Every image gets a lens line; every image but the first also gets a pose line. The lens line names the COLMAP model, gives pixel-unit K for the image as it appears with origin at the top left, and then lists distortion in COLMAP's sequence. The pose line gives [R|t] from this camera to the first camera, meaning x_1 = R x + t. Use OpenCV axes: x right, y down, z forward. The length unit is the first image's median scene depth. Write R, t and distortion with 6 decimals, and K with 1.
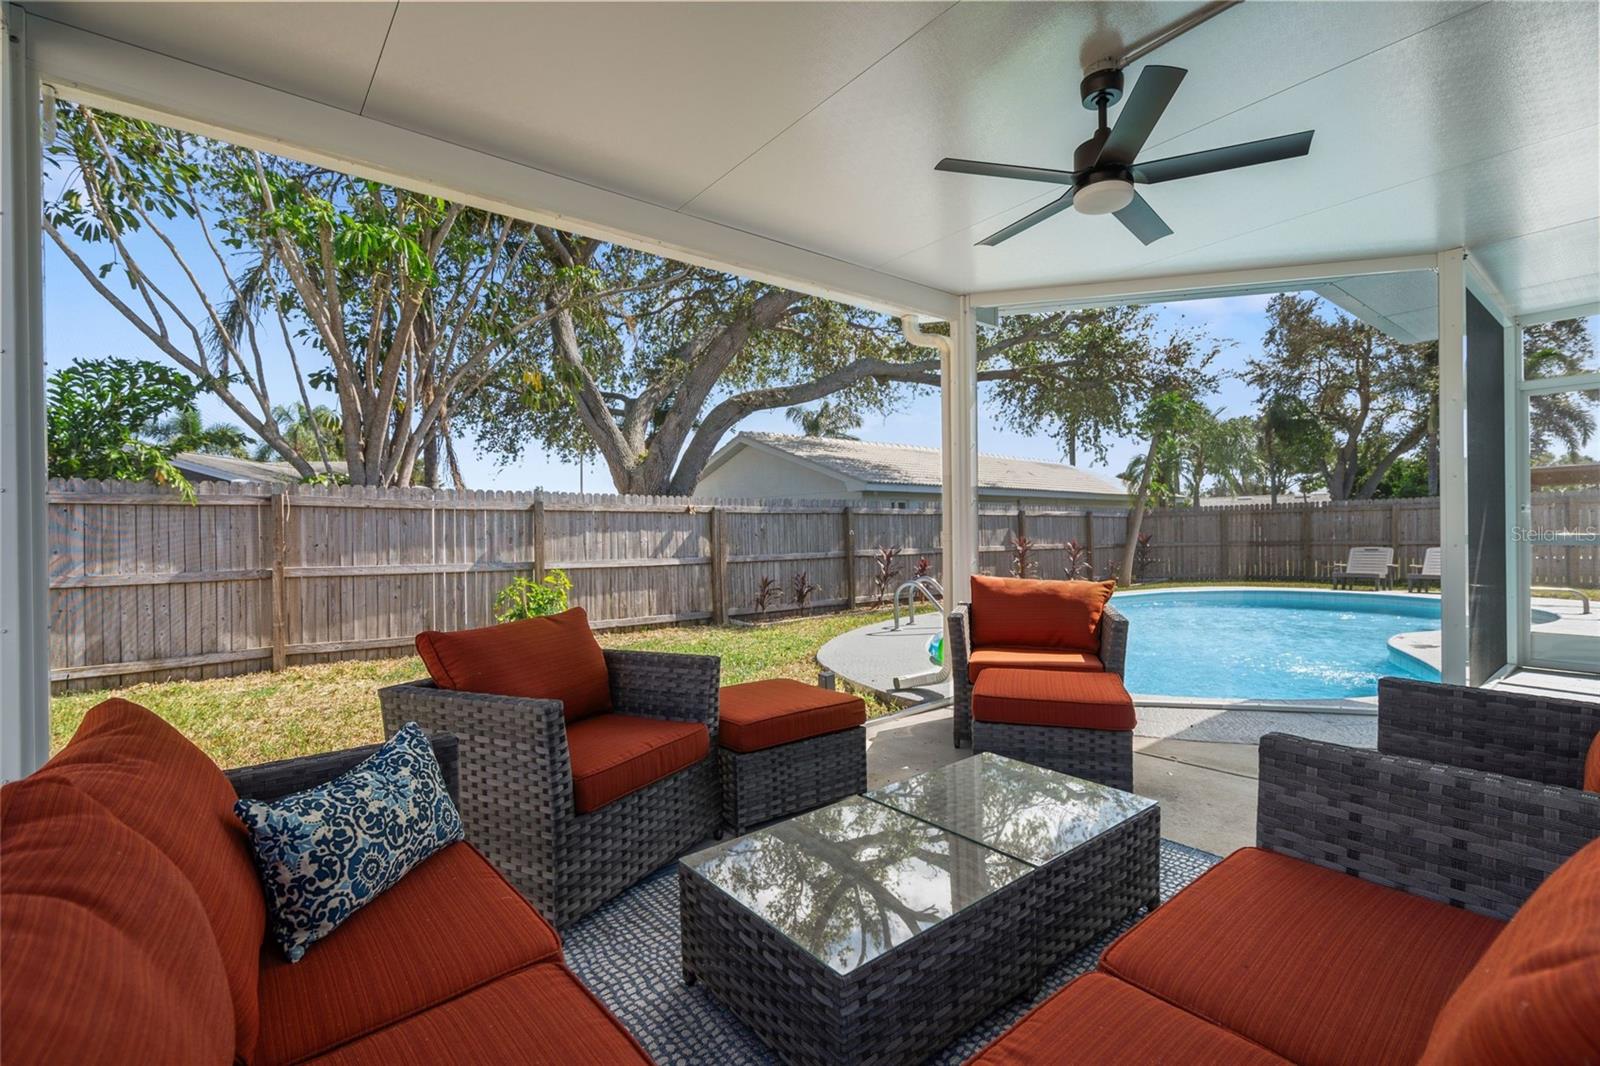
lens RADIAL K [[725.3, 0, 794.4], [0, 725.3, 539.8], [0, 0, 1]] dist [-0.009431, 0.004053]
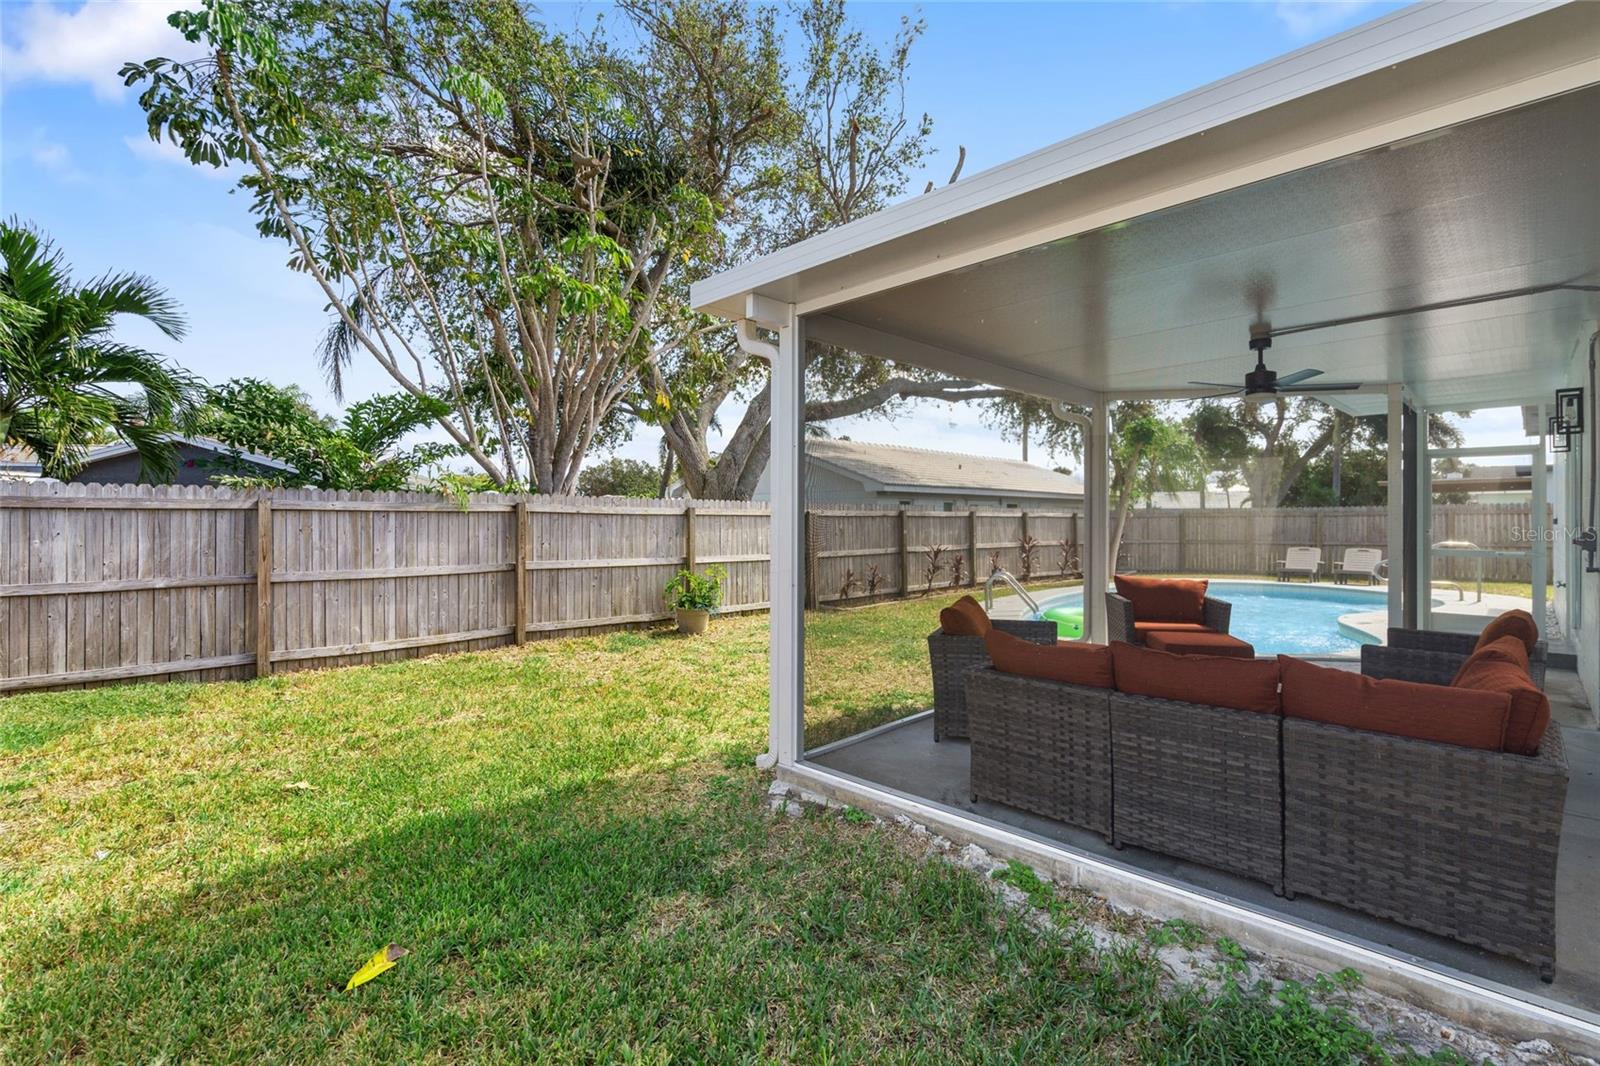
lens RADIAL K [[725.3, 0, 814.7], [0, 725.3, 516.3], [0, 0, 1]] dist [-0.009431, 0.004053]
pose [[0.994499, 0.013644, 0.103853, -0.291555], [-0.012068, 0.999803, -0.015782, -0.022911], [-0.104047, 0.014442, 0.994467, -0.256387]]
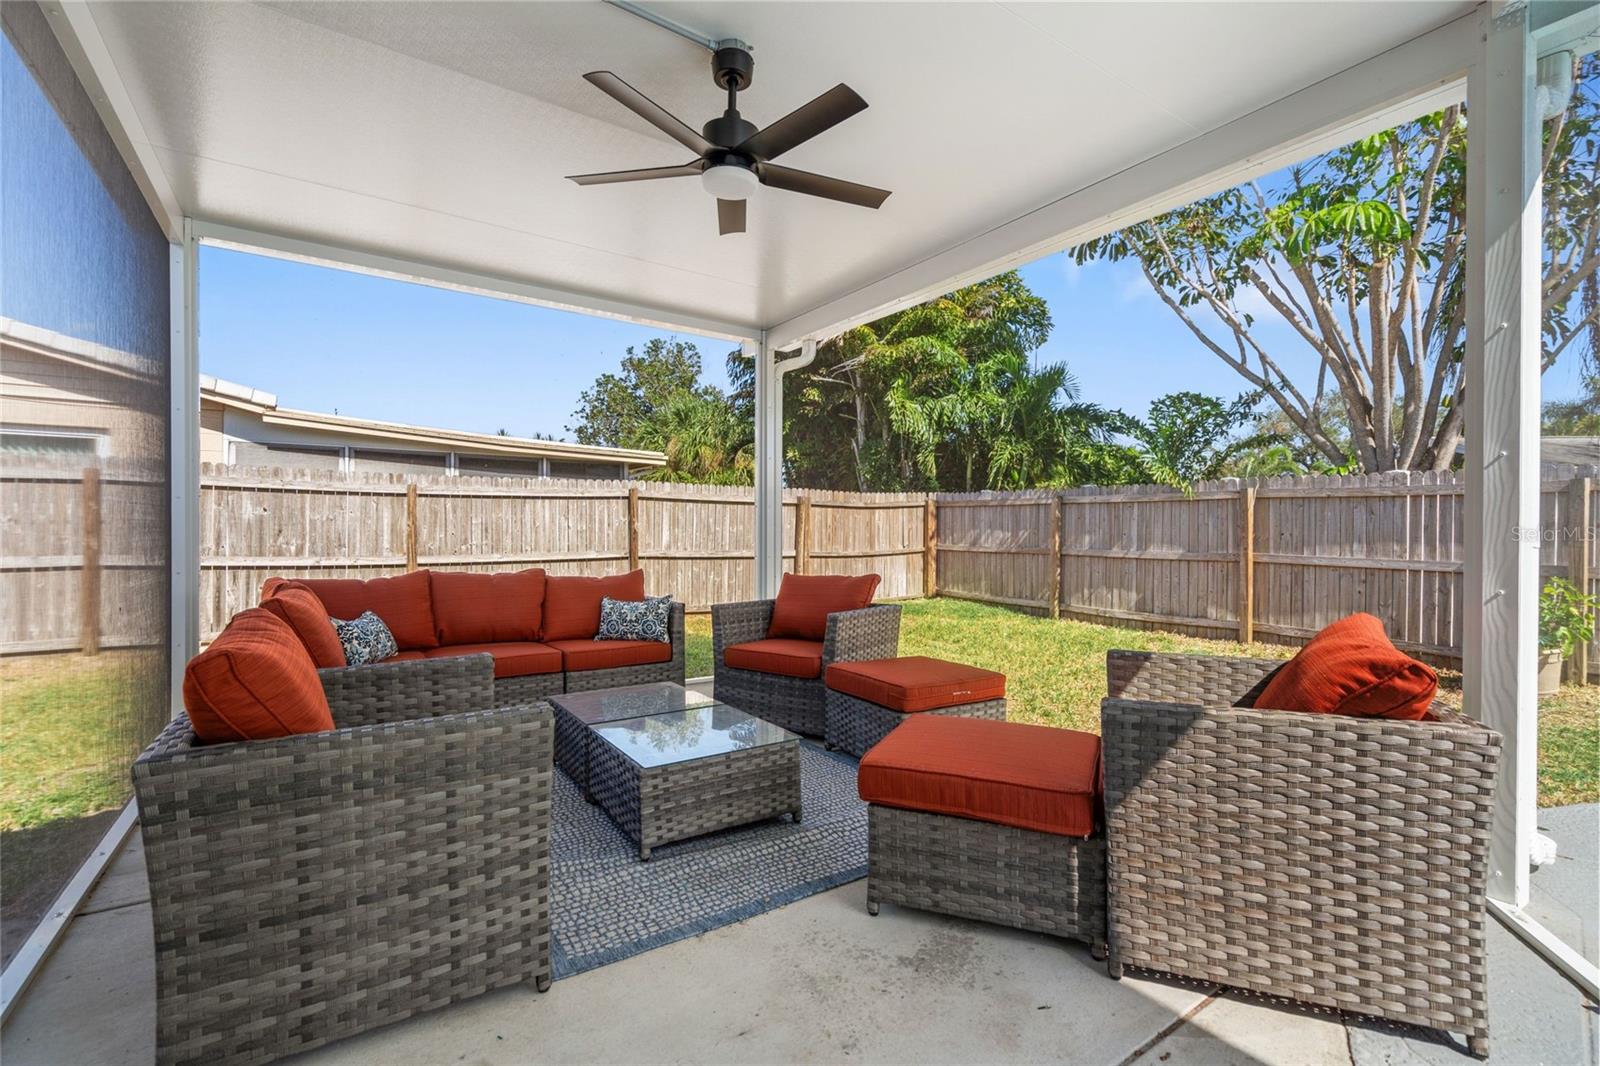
lens RADIAL K [[725.3, 0, 812.8], [0, 725.3, 527.0], [0, 0, 1]] dist [-0.009431, 0.004053]
pose [[-0.102667, 0.011996, -0.994643, 0.421232], [-0.010353, 0.999860, 0.013128, -0.008861], [0.994662, 0.011646, -0.102528, 0.373655]]
